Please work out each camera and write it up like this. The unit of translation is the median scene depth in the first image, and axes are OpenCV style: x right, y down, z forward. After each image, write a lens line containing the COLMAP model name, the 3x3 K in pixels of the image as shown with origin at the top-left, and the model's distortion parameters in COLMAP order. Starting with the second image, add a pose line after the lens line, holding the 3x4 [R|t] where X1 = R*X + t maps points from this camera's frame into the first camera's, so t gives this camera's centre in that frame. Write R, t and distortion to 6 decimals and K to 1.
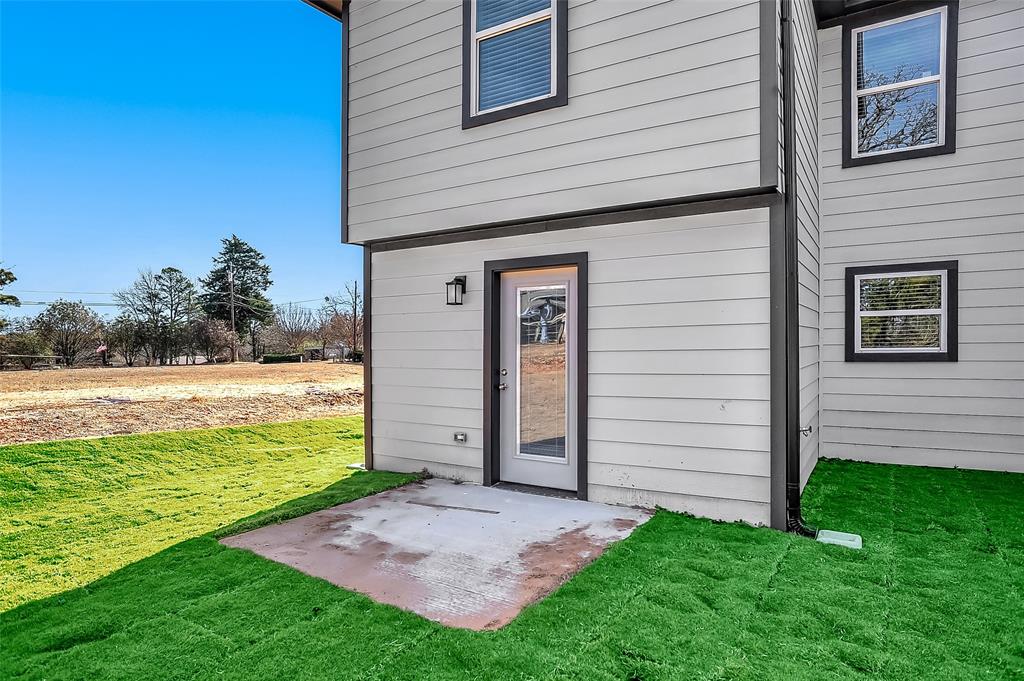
lens RADIAL K [[618.9, 0, 512.0], [0, 618.9, 340.5], [0, 0, 1]] dist [-0.056075, 0.001987]
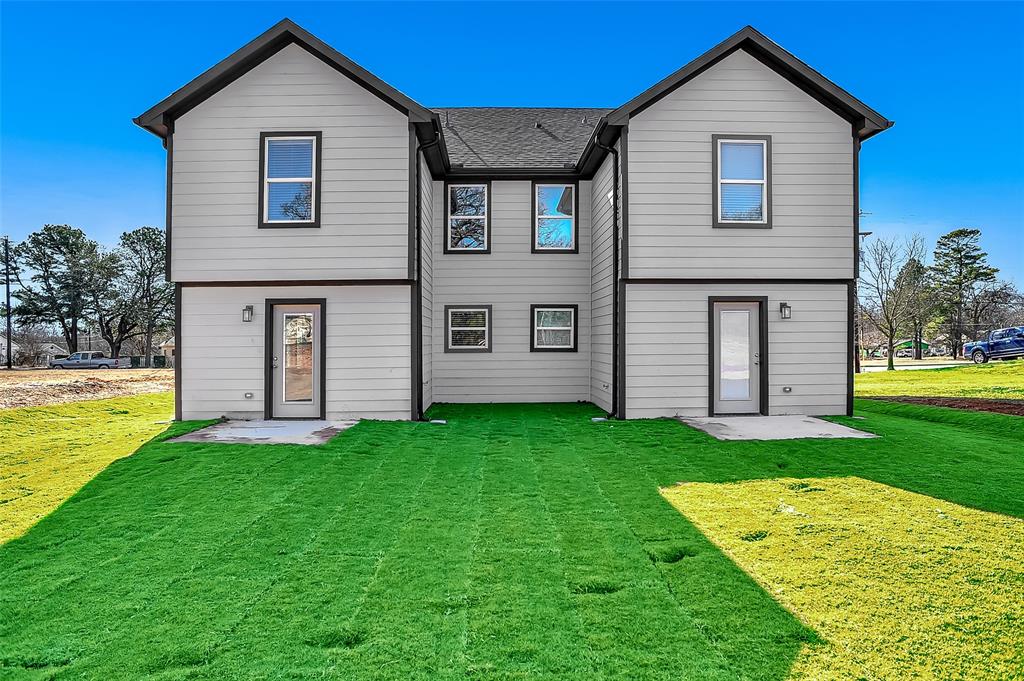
lens RADIAL K [[618.9, 0, 512.0], [0, 618.9, 340.5], [0, 0, 1]] dist [-0.056075, 0.001987]
pose [[0.834533, 0.003627, 0.550946, -0.462831], [-0.002629, 0.999993, -0.002600, 0.000182], [-0.550951, 0.000722, 0.834537, -0.985649]]
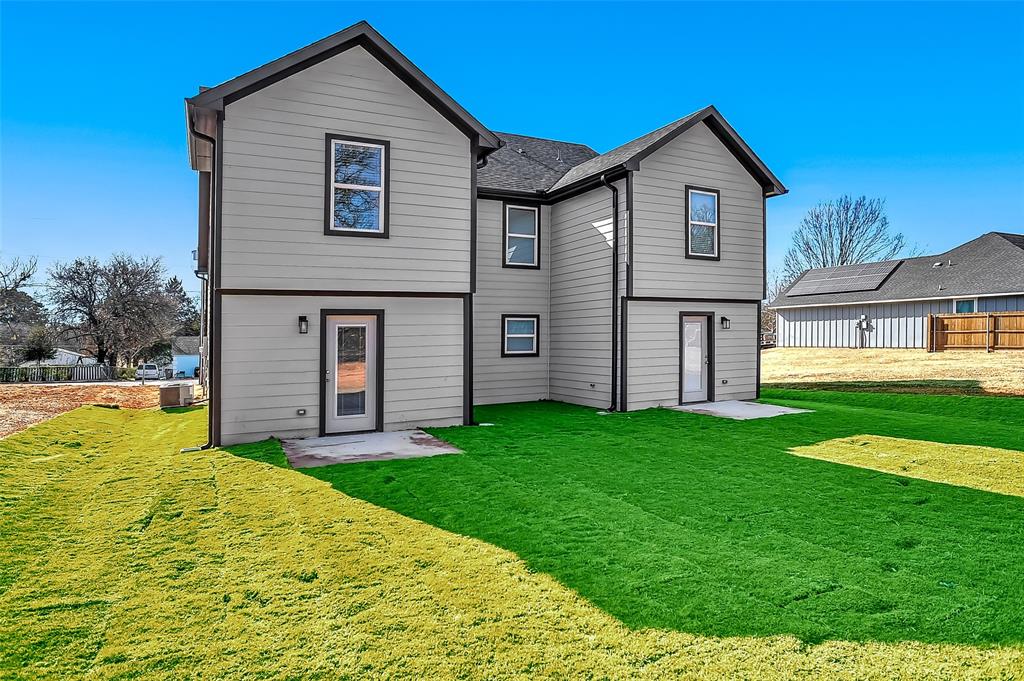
lens RADIAL K [[624.0, 0, 512.0], [0, 624.0, 340.5], [0, 0, 1]] dist [-0.054362, -0.000072]
pose [[0.485870, -0.005144, 0.874016, -1.386195], [0.008974, 0.999959, 0.000897, -0.036446], [-0.873985, 0.007407, 0.485897, -0.340290]]
